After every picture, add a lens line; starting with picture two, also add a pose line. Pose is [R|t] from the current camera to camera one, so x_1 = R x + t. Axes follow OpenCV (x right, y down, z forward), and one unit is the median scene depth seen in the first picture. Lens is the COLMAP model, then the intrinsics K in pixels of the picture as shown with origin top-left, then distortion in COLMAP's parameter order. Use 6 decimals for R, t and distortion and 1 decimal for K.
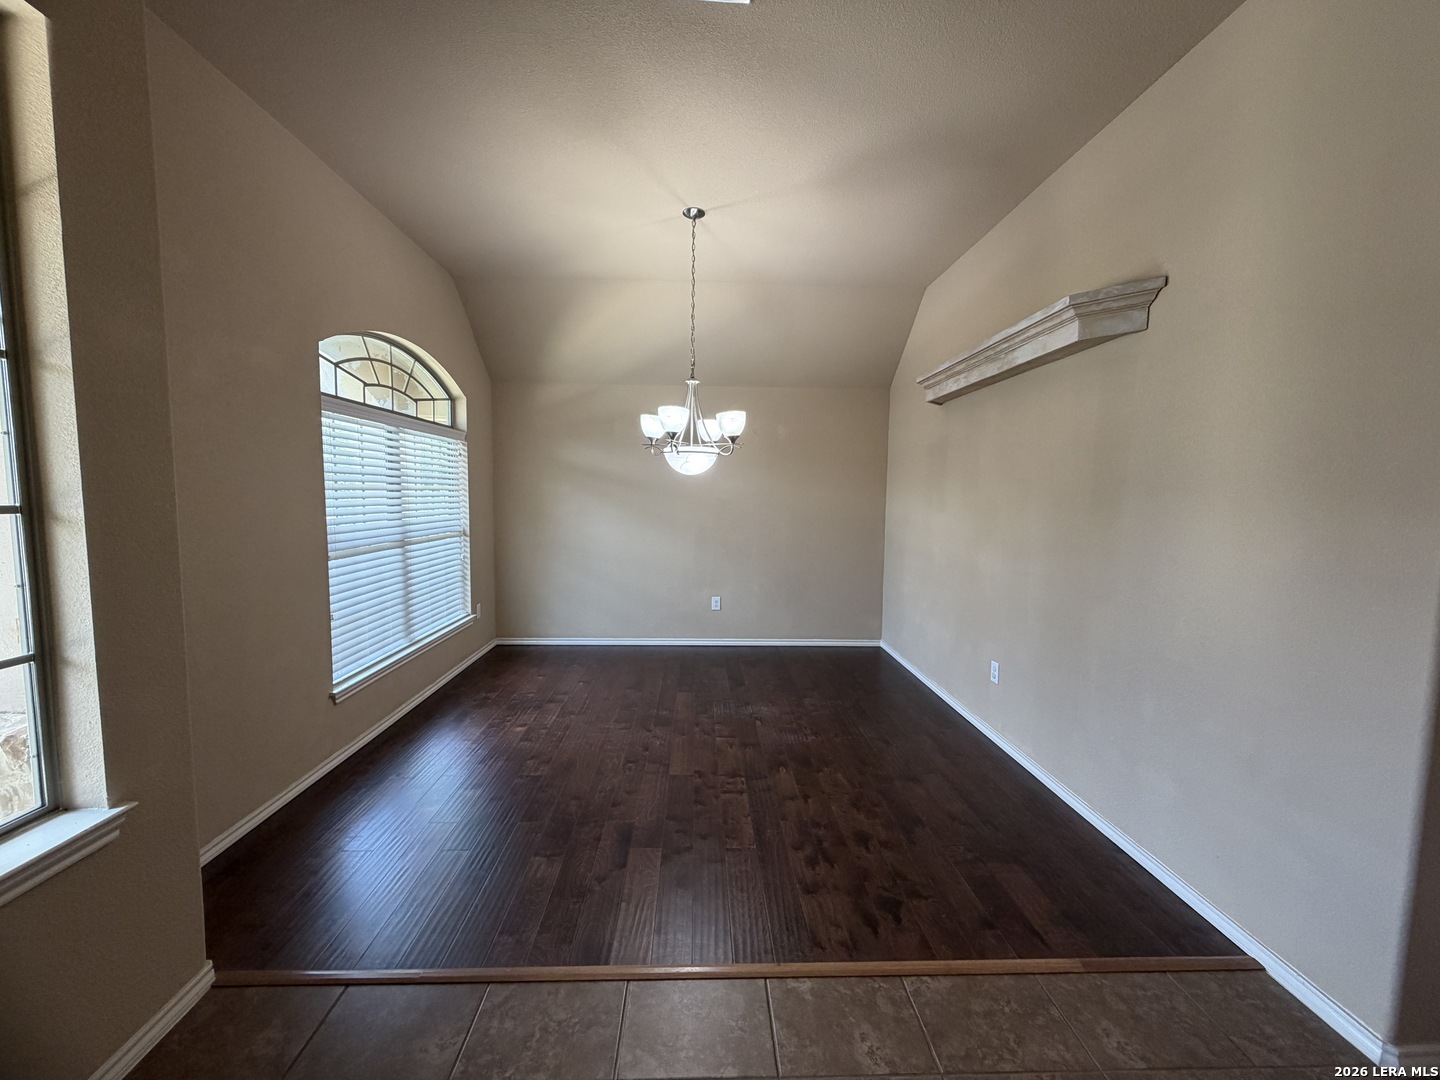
lens RADIAL K [[577.1, 0, 718.5], [0, 577.1, 539.8], [0, 0, 1]] dist [0.006625, 0.000397]
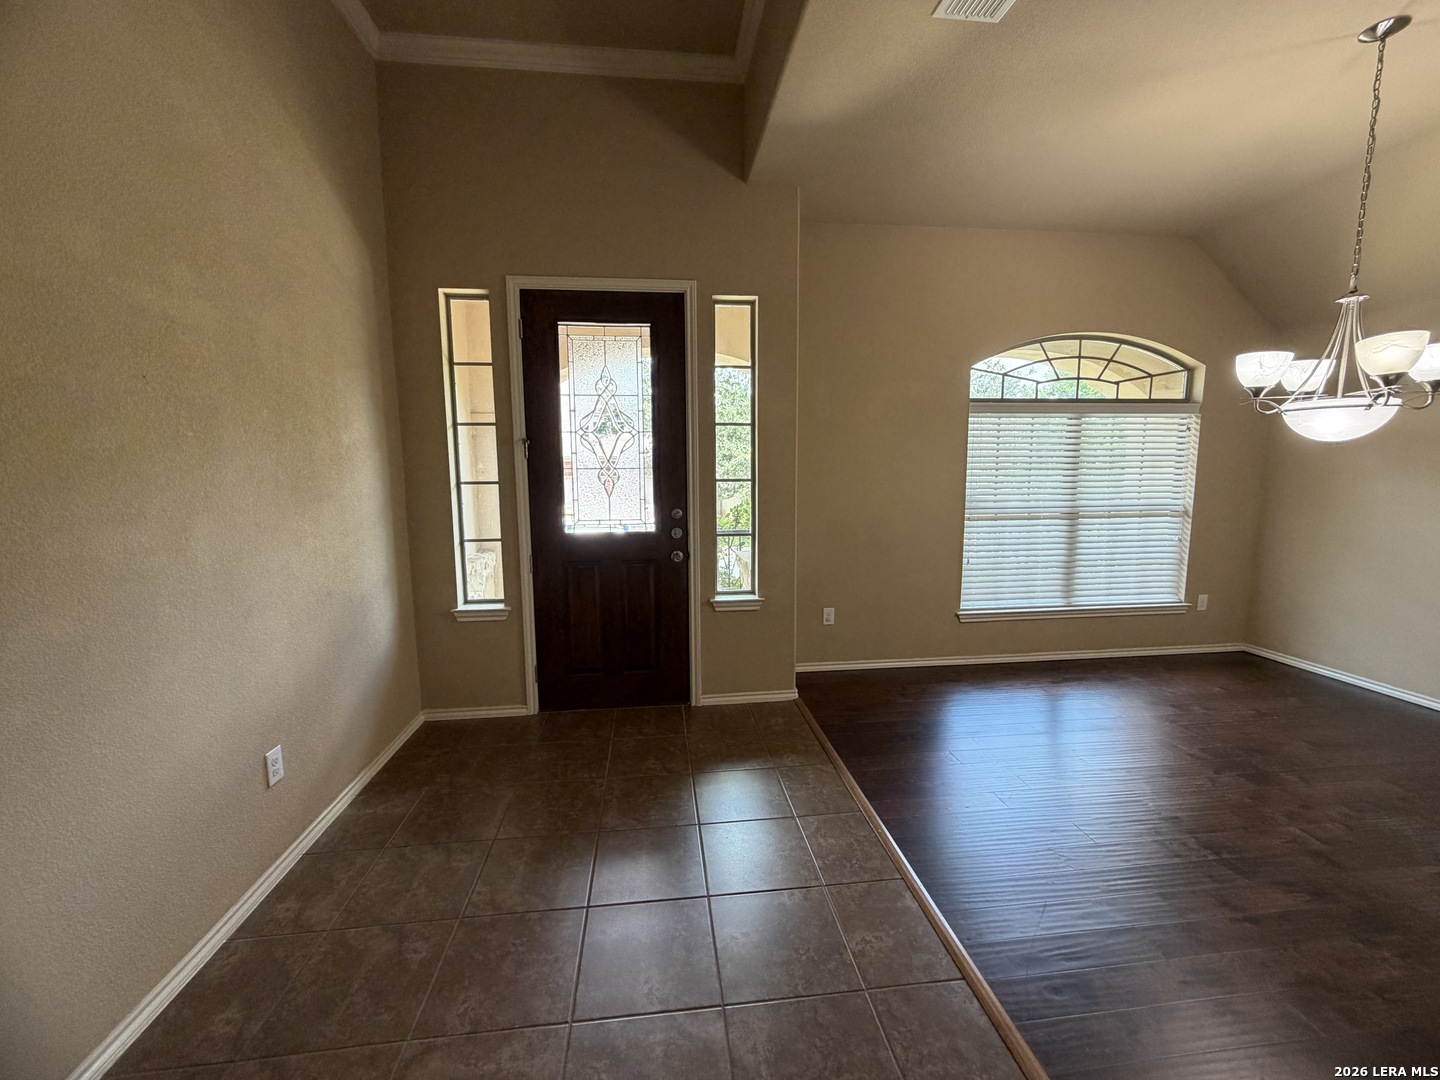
lens RADIAL K [[577.1, 0, 720.9], [0, 577.1, 542.4], [0, 0, 1]] dist [0.006625, 0.000397]
pose [[0.094921, 0.115565, -0.988754, 0.563545], [-0.073800, 0.991323, 0.108780, -0.017100], [0.992745, 0.062644, 0.102626, 0.226215]]
